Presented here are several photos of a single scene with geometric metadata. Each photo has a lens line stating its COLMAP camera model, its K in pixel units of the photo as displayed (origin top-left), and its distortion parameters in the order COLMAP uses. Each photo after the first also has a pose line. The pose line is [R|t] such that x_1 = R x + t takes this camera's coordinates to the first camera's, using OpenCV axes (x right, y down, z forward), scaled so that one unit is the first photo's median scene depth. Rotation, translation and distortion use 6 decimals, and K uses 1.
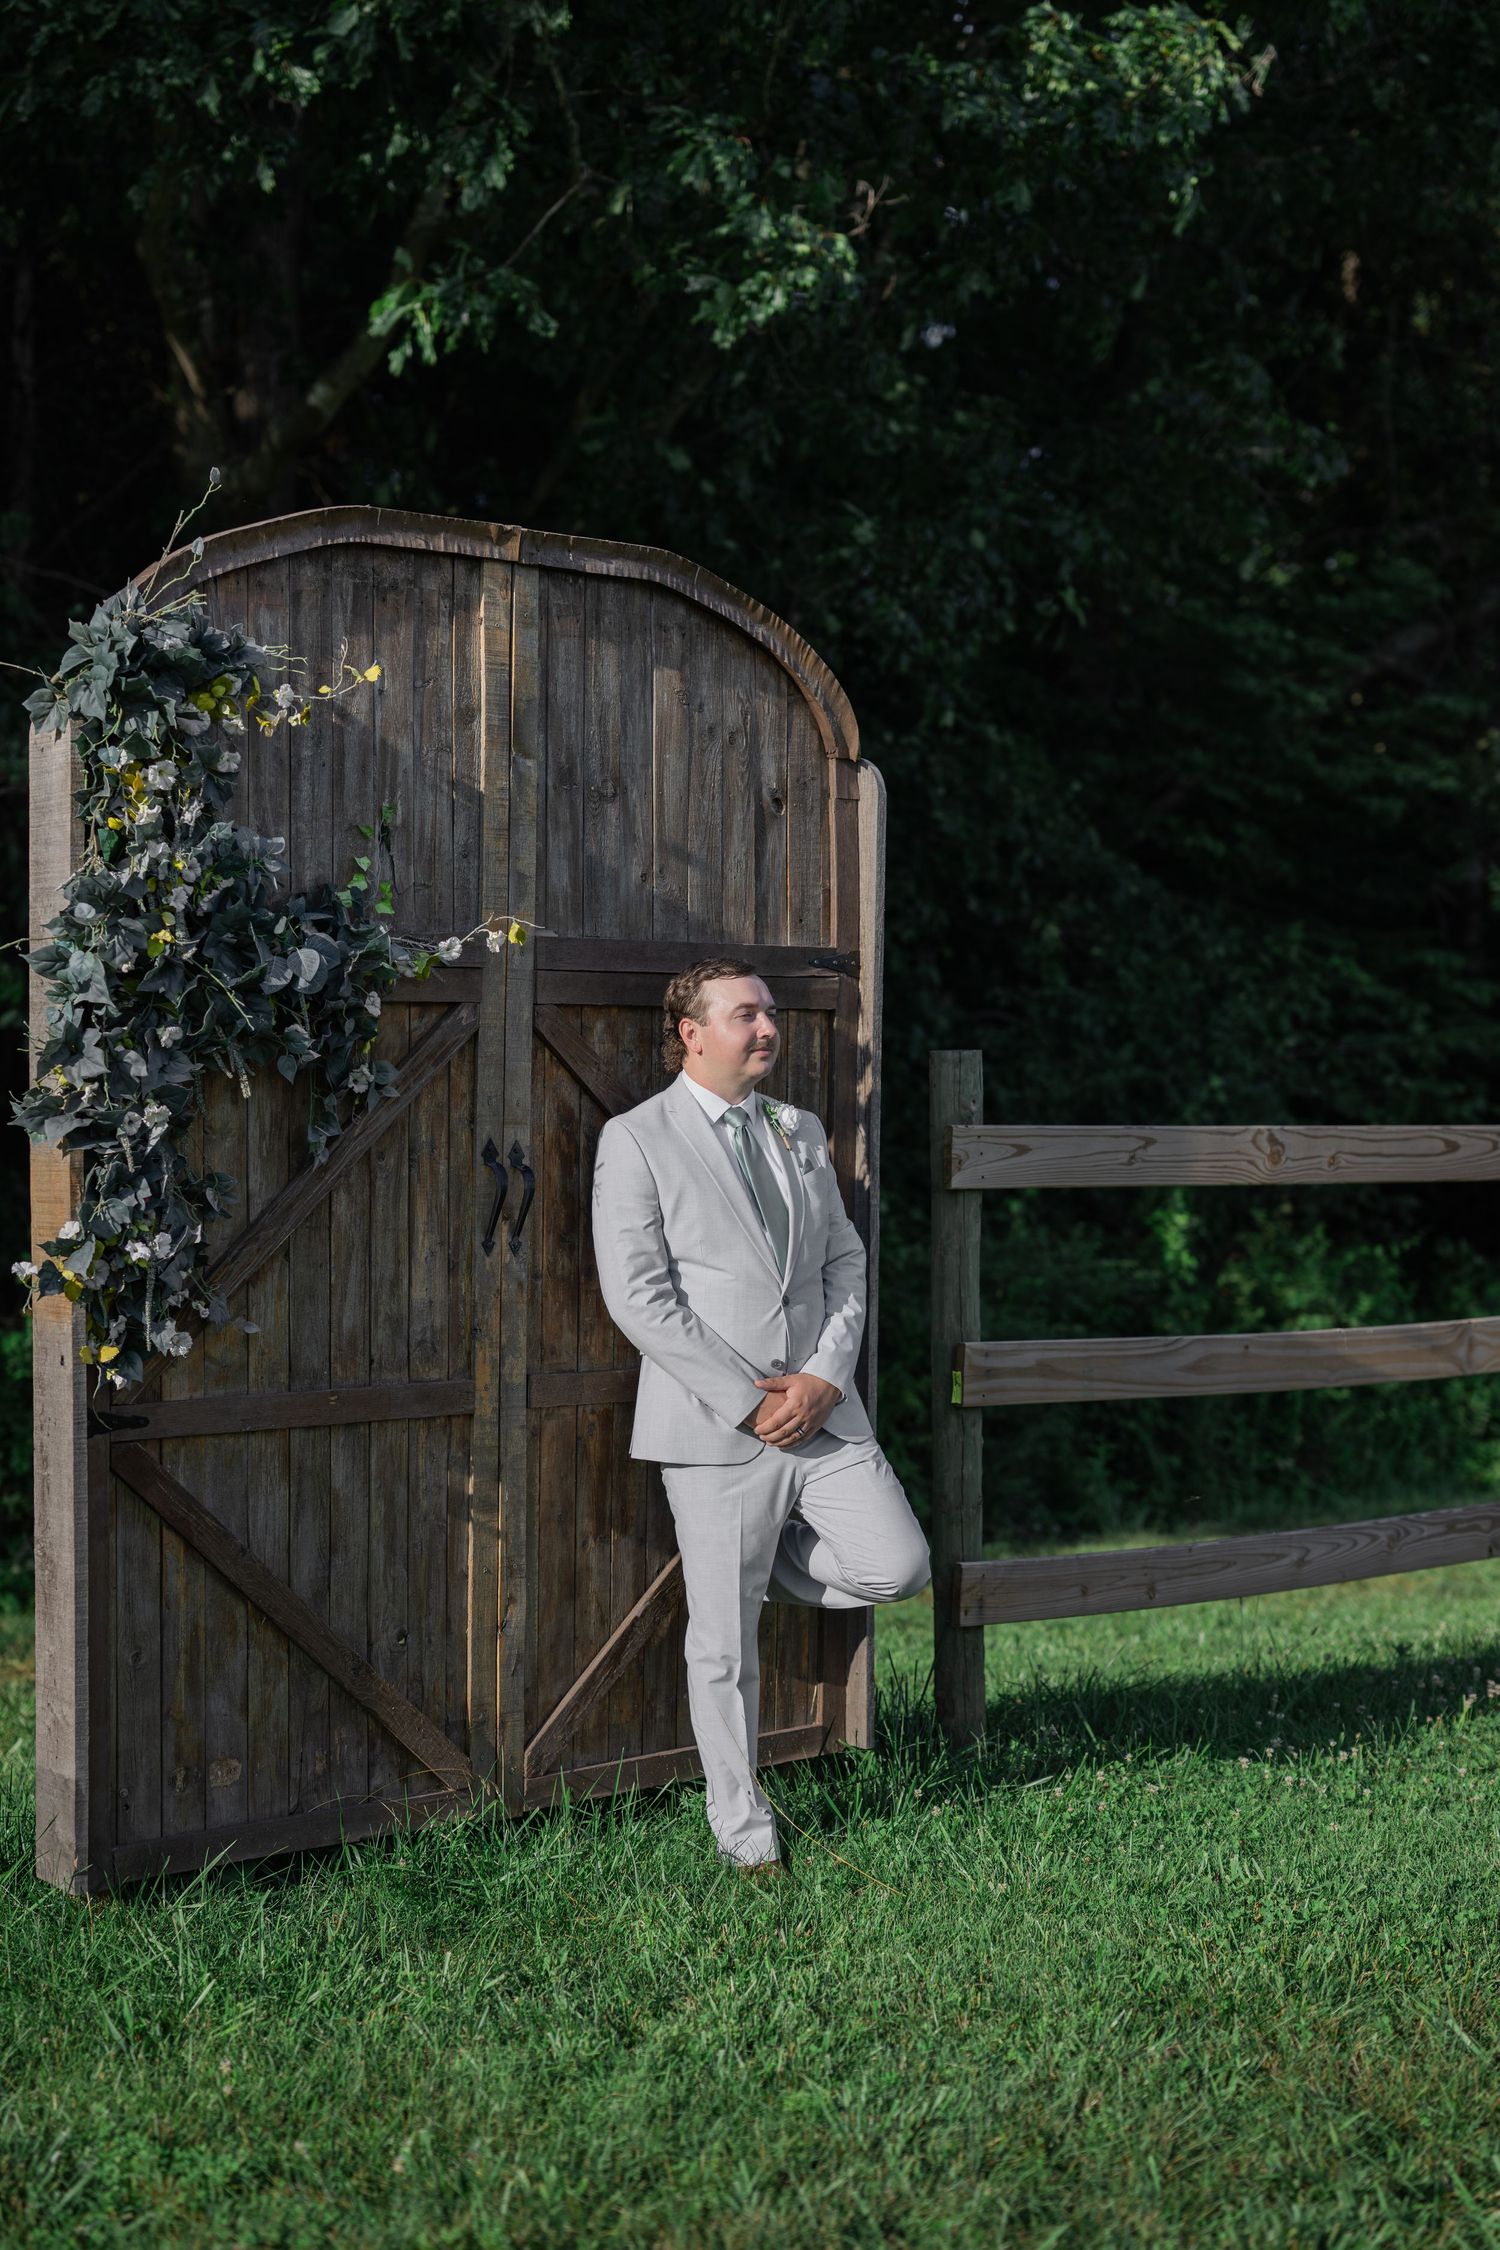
lens RADIAL K [[3225.2, 0, 752.5], [0, 3225.2, 1127.9], [0, 0, 1]] dist [-0.019605, 0.000000]
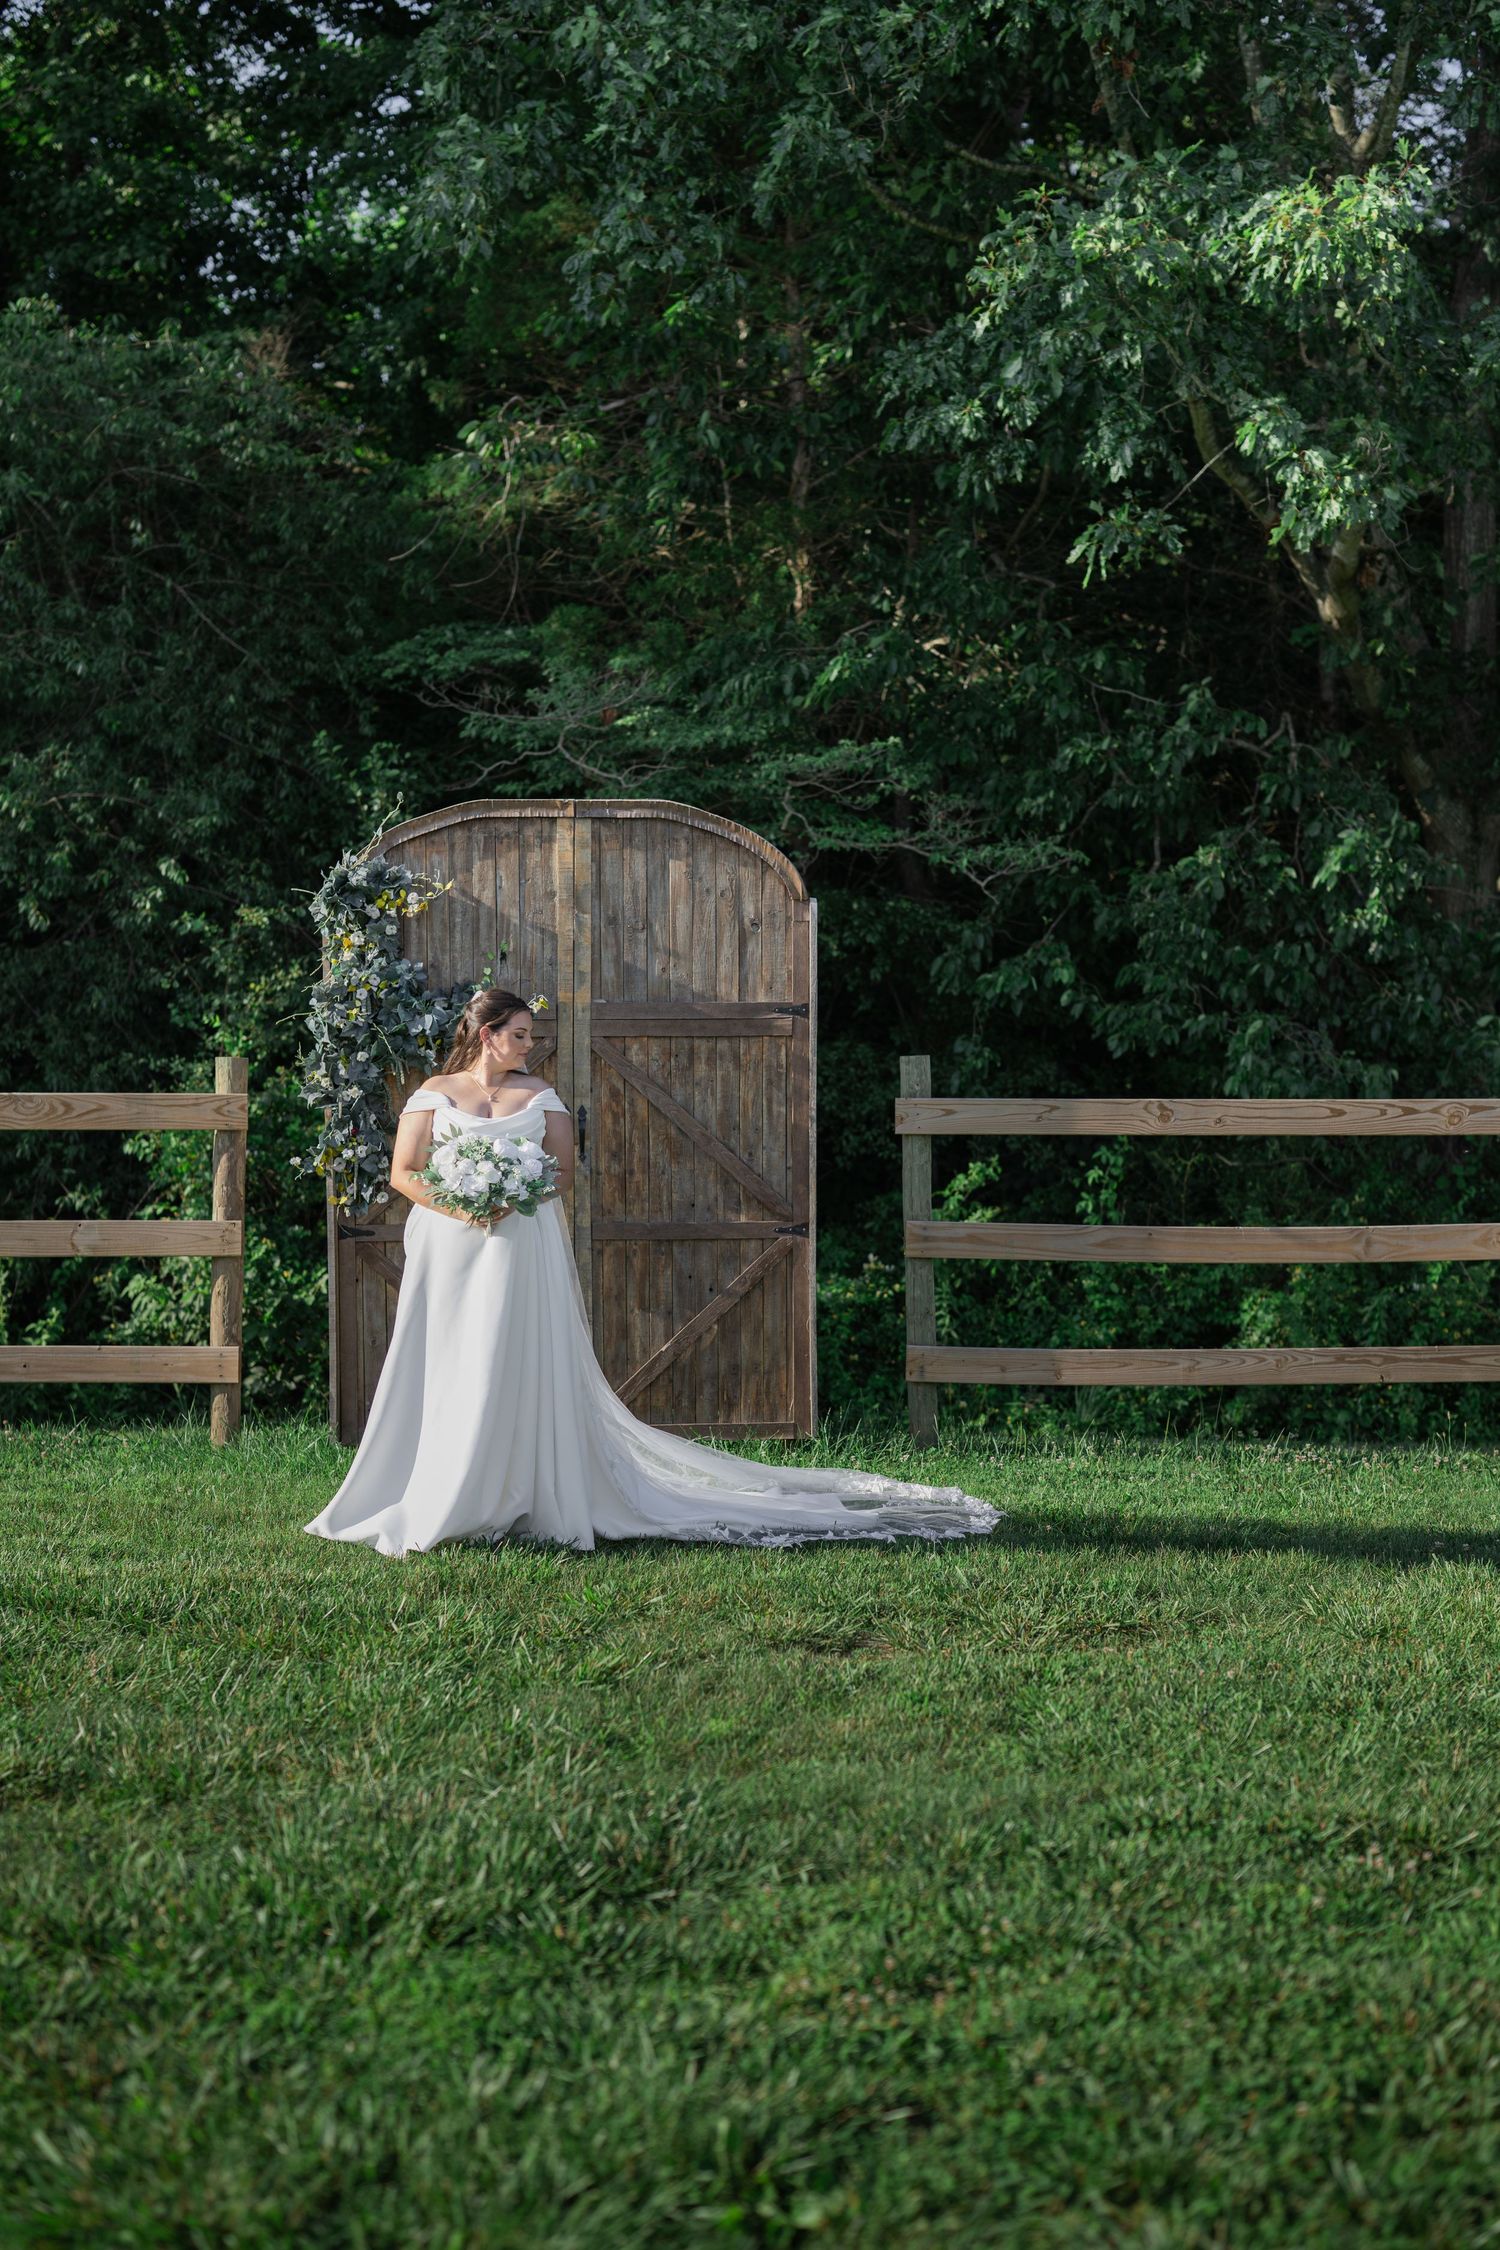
lens RADIAL K [[3225.2, 0, 746.9], [0, 3225.2, 1120.8], [0, 0, 1]] dist [-0.019605, 0.000000]
pose [[0.791508, 0.015897, -0.610952, 1.232535], [-0.003718, 0.999768, 0.021197, -0.029017], [0.611148, -0.014506, 0.791384, -0.522672]]
